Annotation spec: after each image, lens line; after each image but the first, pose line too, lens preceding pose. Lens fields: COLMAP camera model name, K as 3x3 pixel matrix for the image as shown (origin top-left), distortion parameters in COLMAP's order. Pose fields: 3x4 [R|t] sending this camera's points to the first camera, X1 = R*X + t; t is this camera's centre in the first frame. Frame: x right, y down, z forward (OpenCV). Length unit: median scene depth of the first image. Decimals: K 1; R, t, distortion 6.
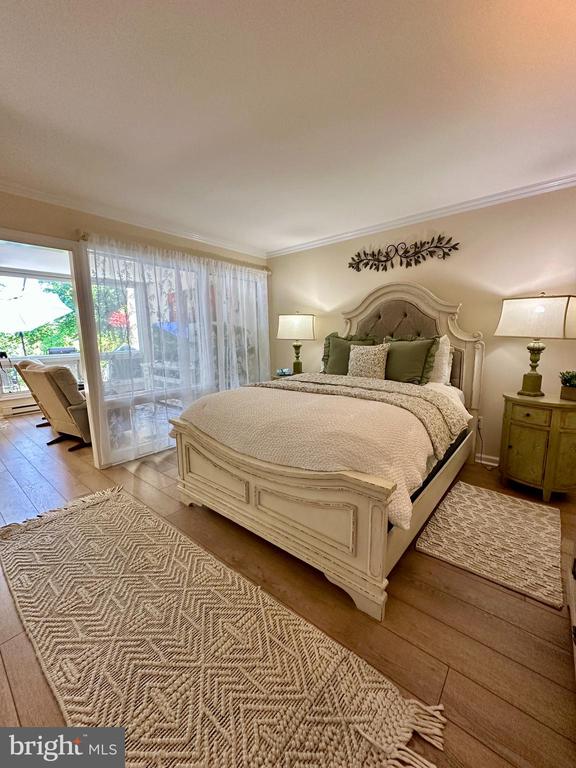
lens RADIAL K [[308.2, 0, 310.2], [0, 308.2, 393.0], [0, 0, 1]] dist [-0.004255, 0.000083]
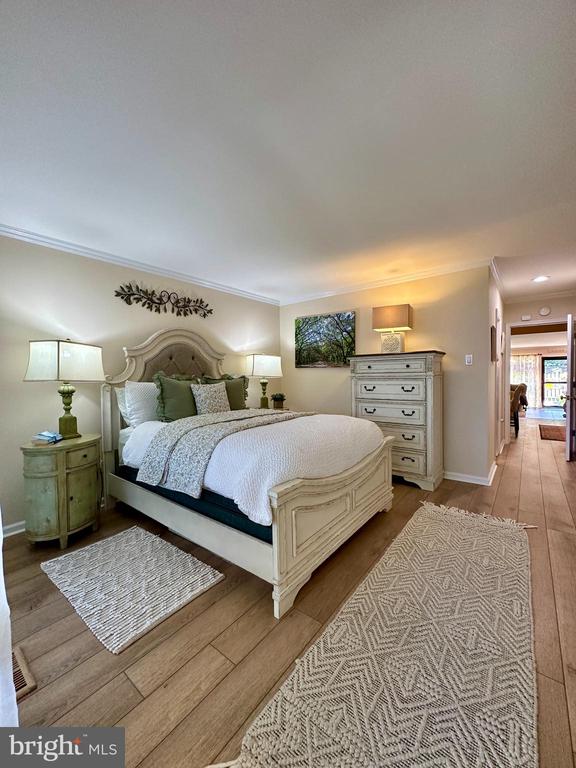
lens RADIAL K [[308.2, 0, 289.1], [0, 308.2, 379.9], [0, 0, 1]] dist [-0.004255, 0.000083]
pose [[-0.001424, -0.002600, 0.999996, -0.780037], [0.194126, 0.980973, 0.002827, -0.104771], [-0.980976, 0.194129, -0.000892, 0.641268]]
